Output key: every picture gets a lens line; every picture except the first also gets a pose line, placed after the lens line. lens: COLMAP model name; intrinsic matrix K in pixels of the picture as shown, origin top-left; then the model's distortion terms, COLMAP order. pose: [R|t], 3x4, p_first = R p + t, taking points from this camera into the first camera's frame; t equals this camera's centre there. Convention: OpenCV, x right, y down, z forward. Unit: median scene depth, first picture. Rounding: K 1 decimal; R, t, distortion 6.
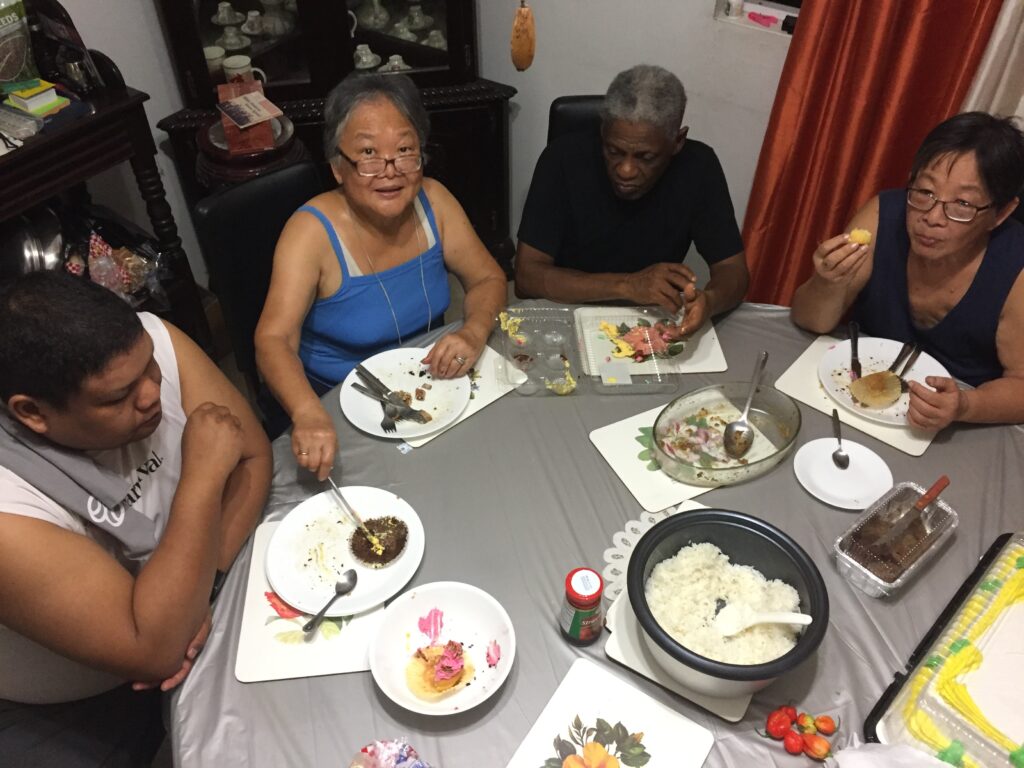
lens RADIAL K [[880.1, 0, 512.8], [0, 880.1, 387.7], [0, 0, 1]] dist [0.071327, -0.111866]
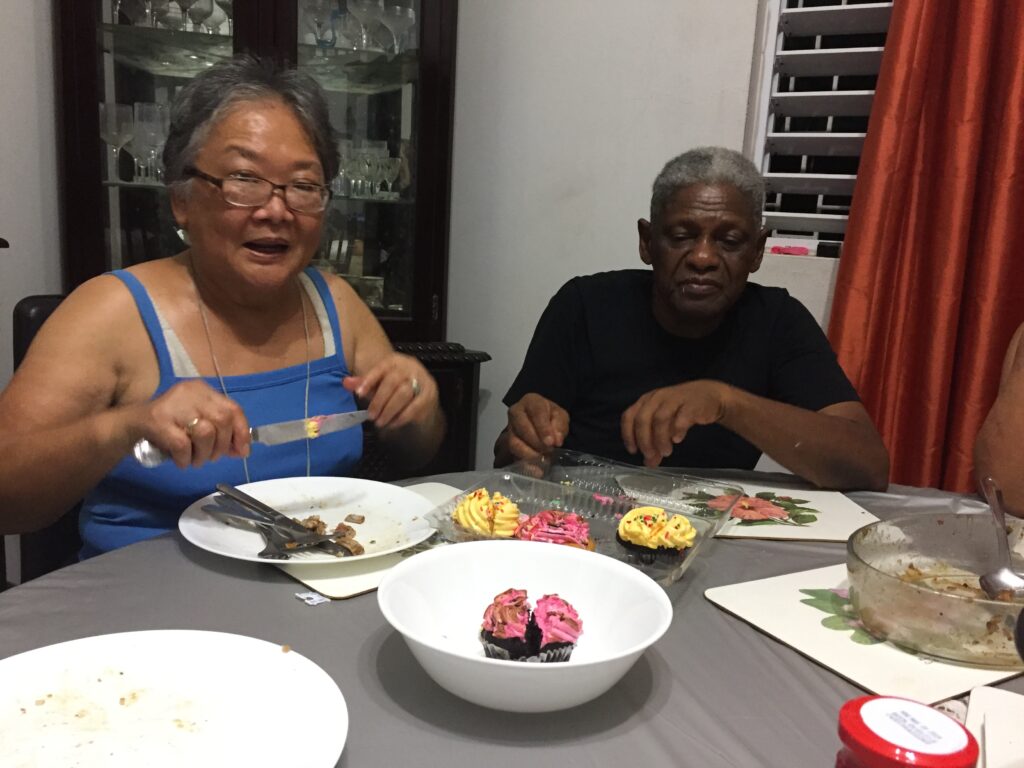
lens RADIAL K [[880.7, 0, 512.0], [0, 880.7, 384.0], [0, 0, 1]] dist [0.069460, -0.108604]
pose [[0.996405, 0.043835, 0.072492, -0.057596], [0.002762, 0.838458, -0.544959, 0.222246], [-0.084670, 0.543201, 0.835323, 0.549645]]
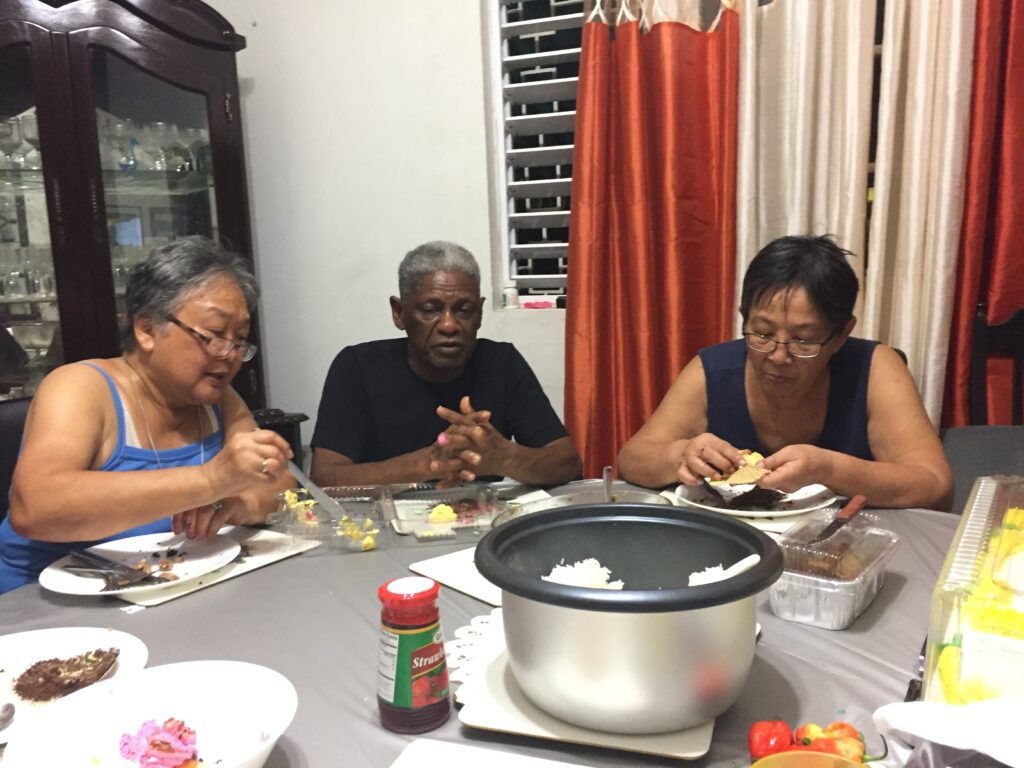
lens RADIAL K [[880.7, 0, 512.0], [0, 880.7, 384.0], [0, 0, 1]] dist [0.069460, -0.108604]
pose [[0.973665, -0.063465, 0.218972, 0.020029], [0.180284, 0.802248, -0.569118, 0.366569], [-0.139551, 0.593608, 0.792563, 0.322963]]
